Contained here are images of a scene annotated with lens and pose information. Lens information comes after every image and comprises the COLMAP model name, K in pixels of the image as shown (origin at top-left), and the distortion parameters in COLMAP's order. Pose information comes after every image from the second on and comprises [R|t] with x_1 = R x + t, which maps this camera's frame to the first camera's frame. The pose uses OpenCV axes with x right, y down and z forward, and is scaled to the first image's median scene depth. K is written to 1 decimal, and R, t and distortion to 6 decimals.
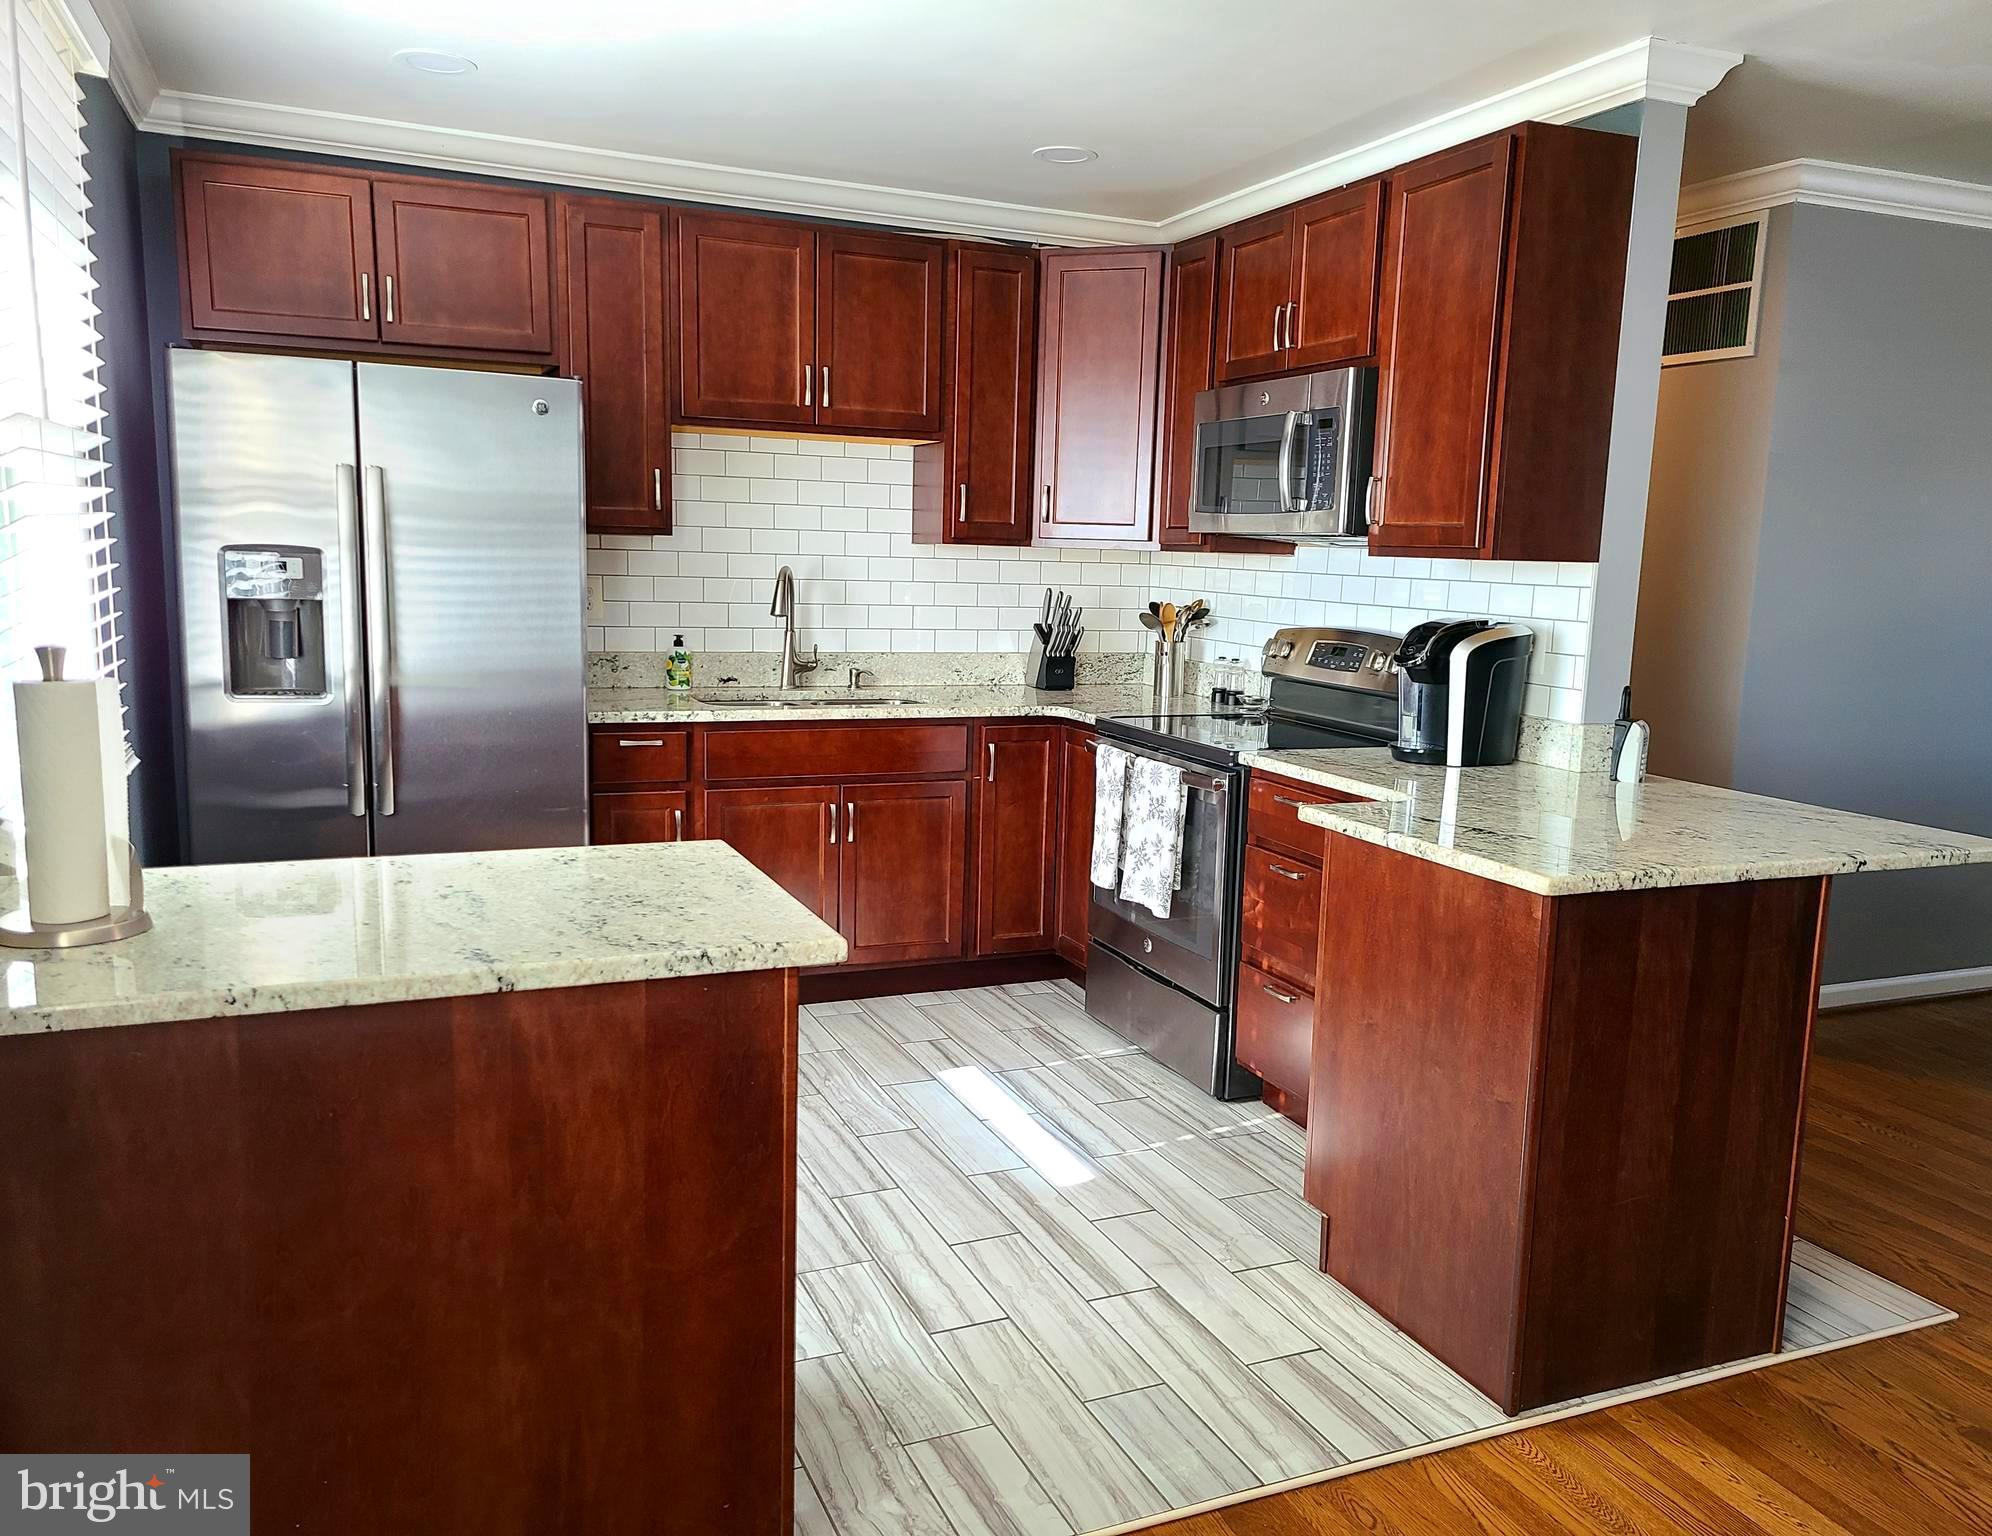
lens RADIAL K [[1552.5, 0, 1010.2], [0, 1552.5, 785.8], [0, 0, 1]] dist [0.041037, -0.018389]
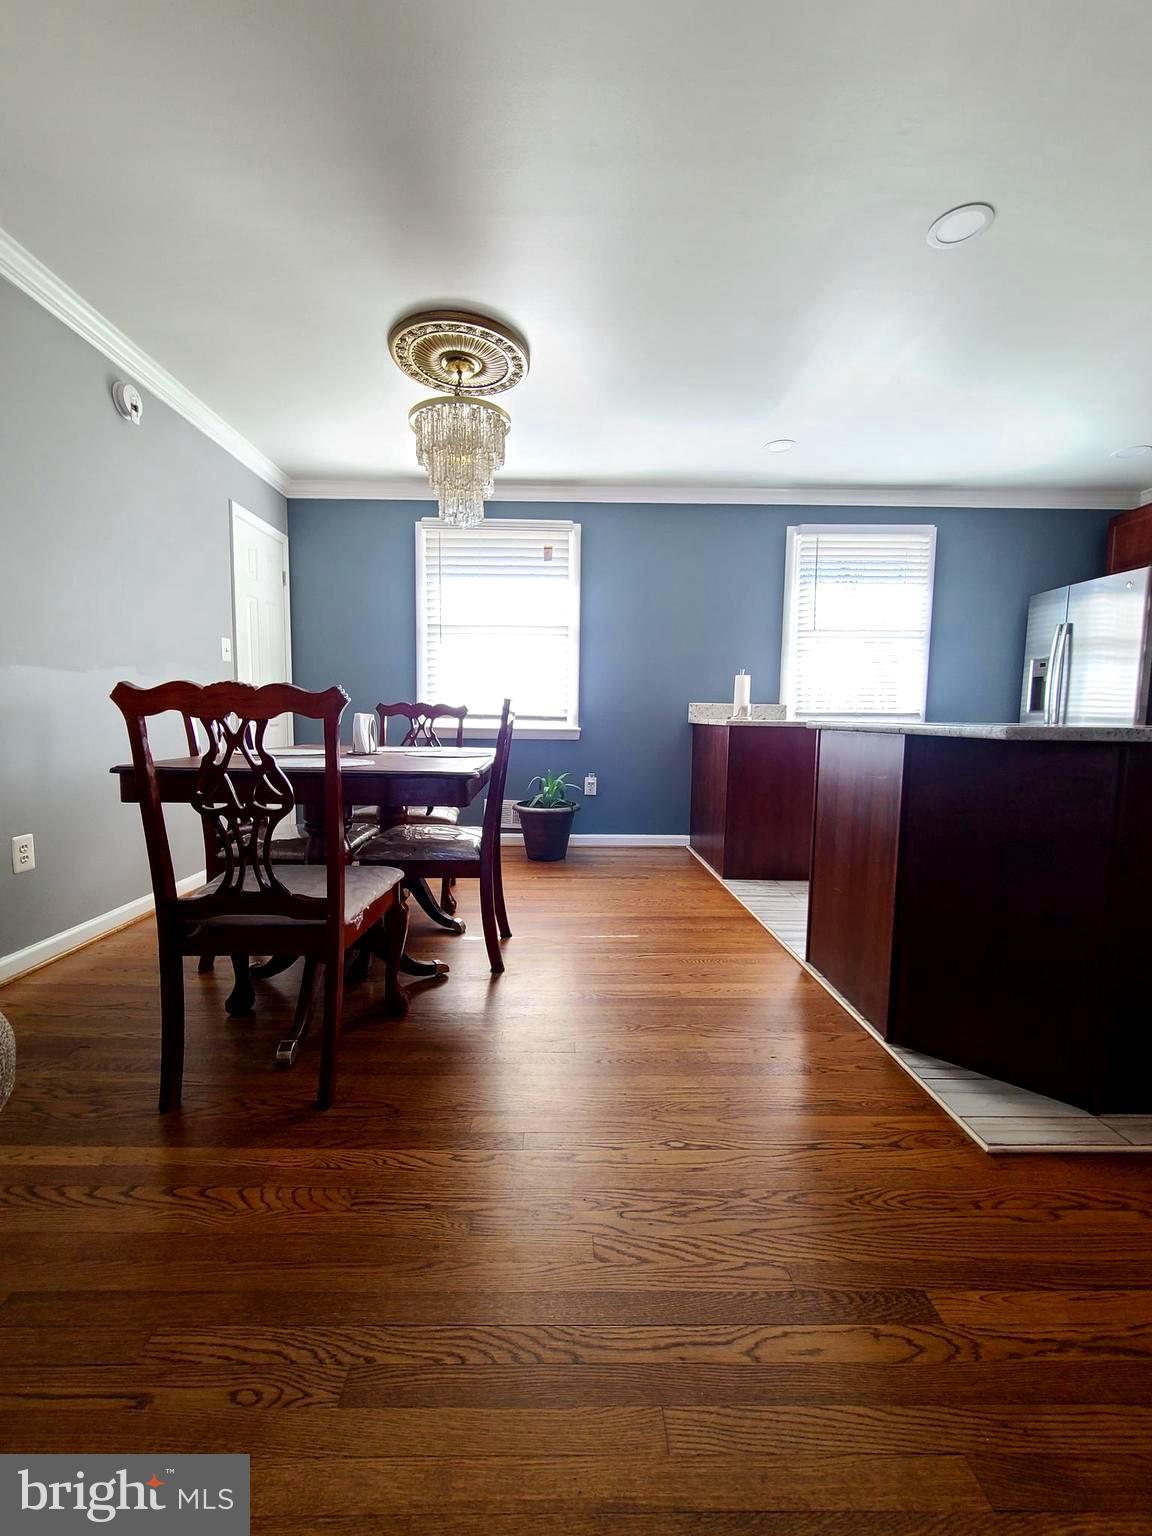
lens RADIAL K [[627.2, 0, 569.5], [0, 627.2, 769.6], [0, 0, 1]] dist [-0.010568, 0.003461]
pose [[-0.390675, 0.046416, -0.919358, 0.917491], [-0.164646, 0.979100, 0.119398, 0.043018], [0.905684, 0.198014, -0.374868, 0.674219]]
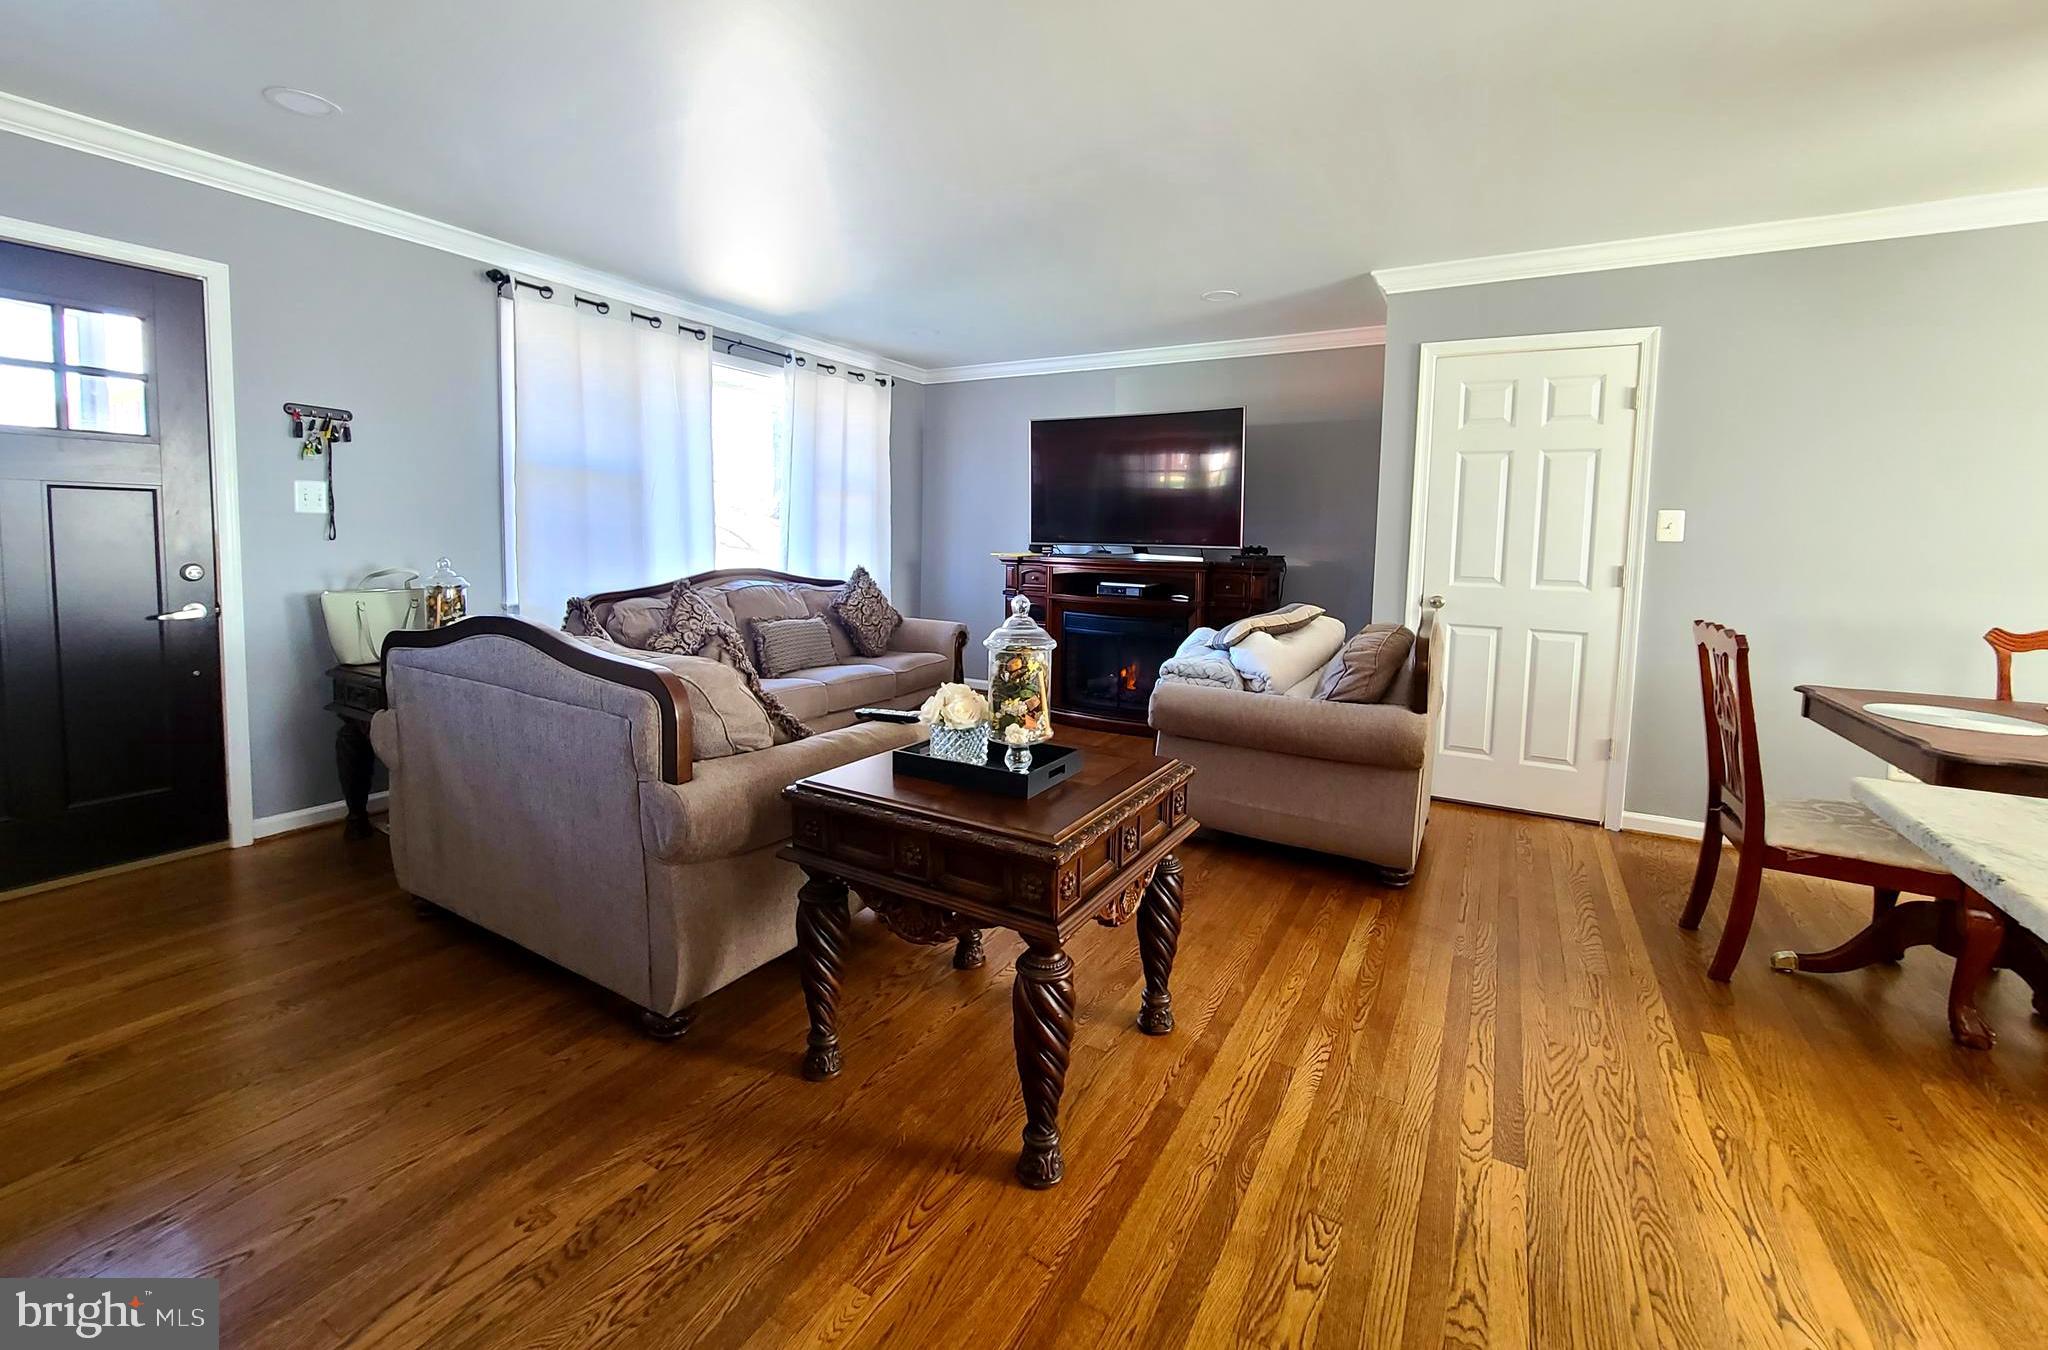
lens RADIAL K [[837.2, 0, 1025.1], [0, 837.2, 592.9], [0, 0, 1]] dist [-0.008749, 0.001932]
pose [[-0.595859, -0.094243, 0.797540, 0.438770], [0.086876, 0.979698, 0.180675, -0.128461], [-0.798376, 0.176944, -0.575575, 1.179673]]
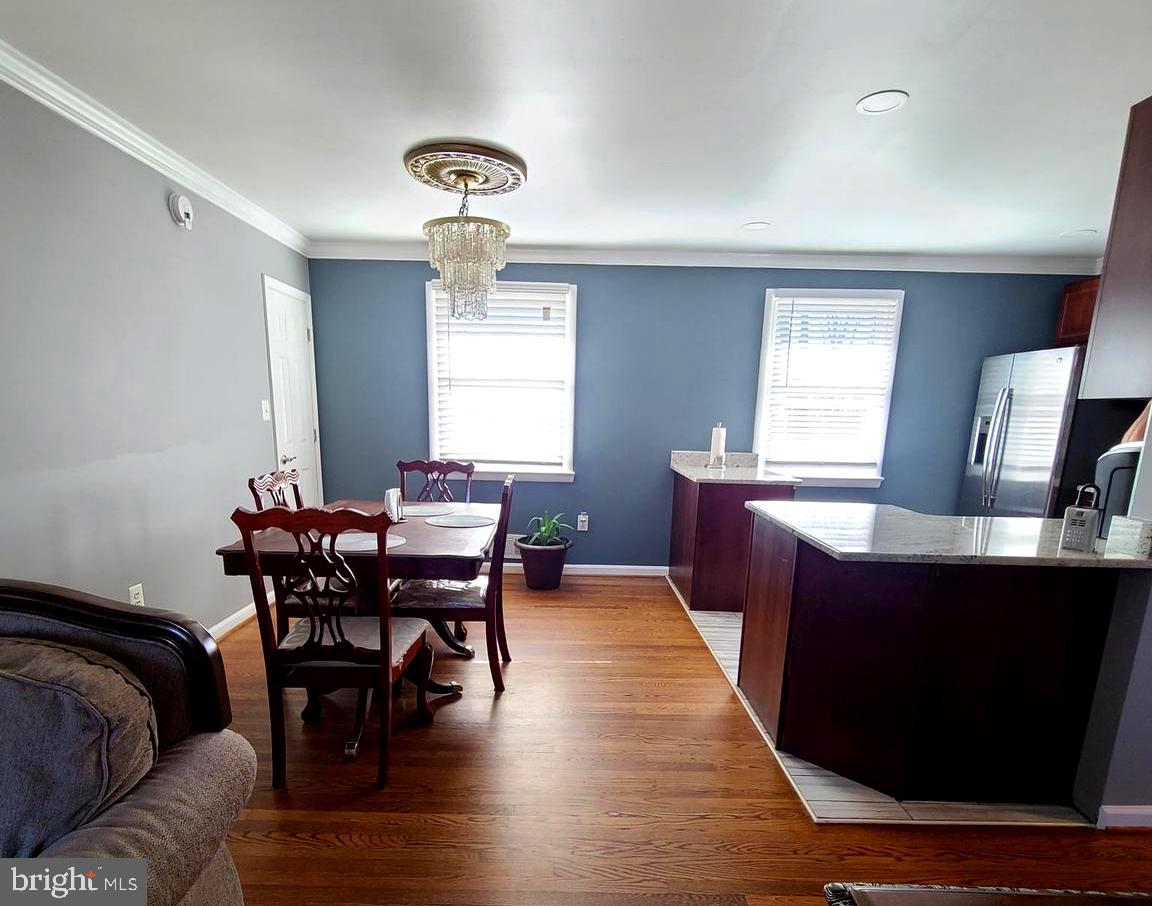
lens RADIAL K [[625.6, 0, 569.4], [0, 625.6, 547.4], [0, 0, 1]] dist [-0.010162, 0.002708]
pose [[-0.401612, 0.158023, -0.902073, 1.055857], [-0.174880, 0.953642, 0.244915, -0.071259], [0.898958, 0.256115, -0.355359, 0.741521]]
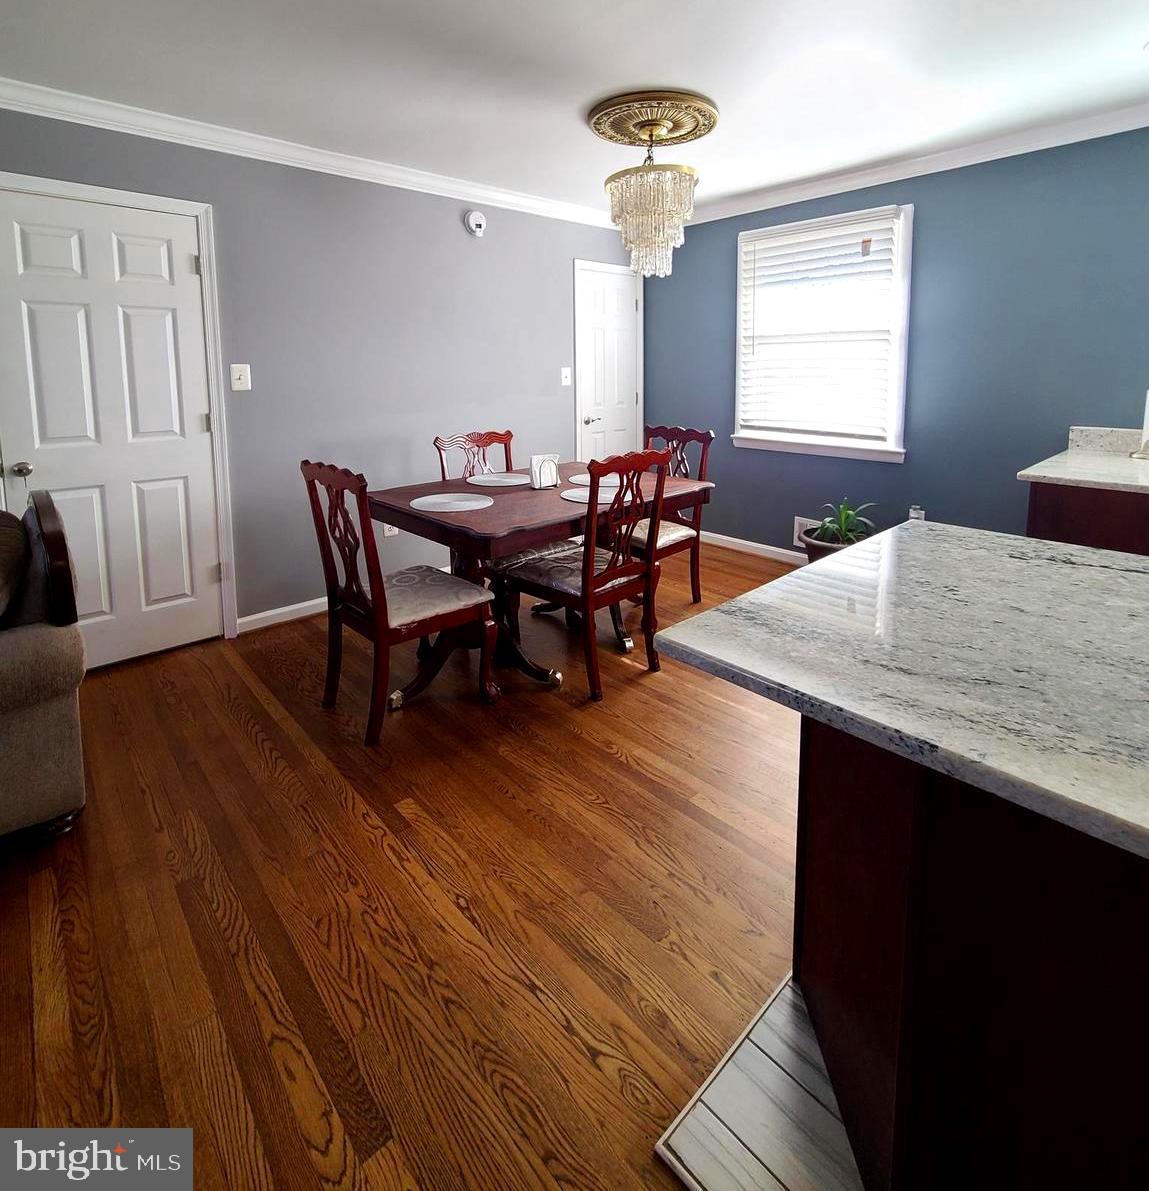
lens RADIAL K [[633.5, 0, 571.8], [0, 633.5, 436.3], [0, 0, 1]] dist [-0.013858, 0.007420]
pose [[-0.947653, 0.016024, -0.318900, 0.616145], [-0.064046, 0.968903, 0.239007, -0.125323], [0.312814, 0.246920, -0.917158, 0.983406]]
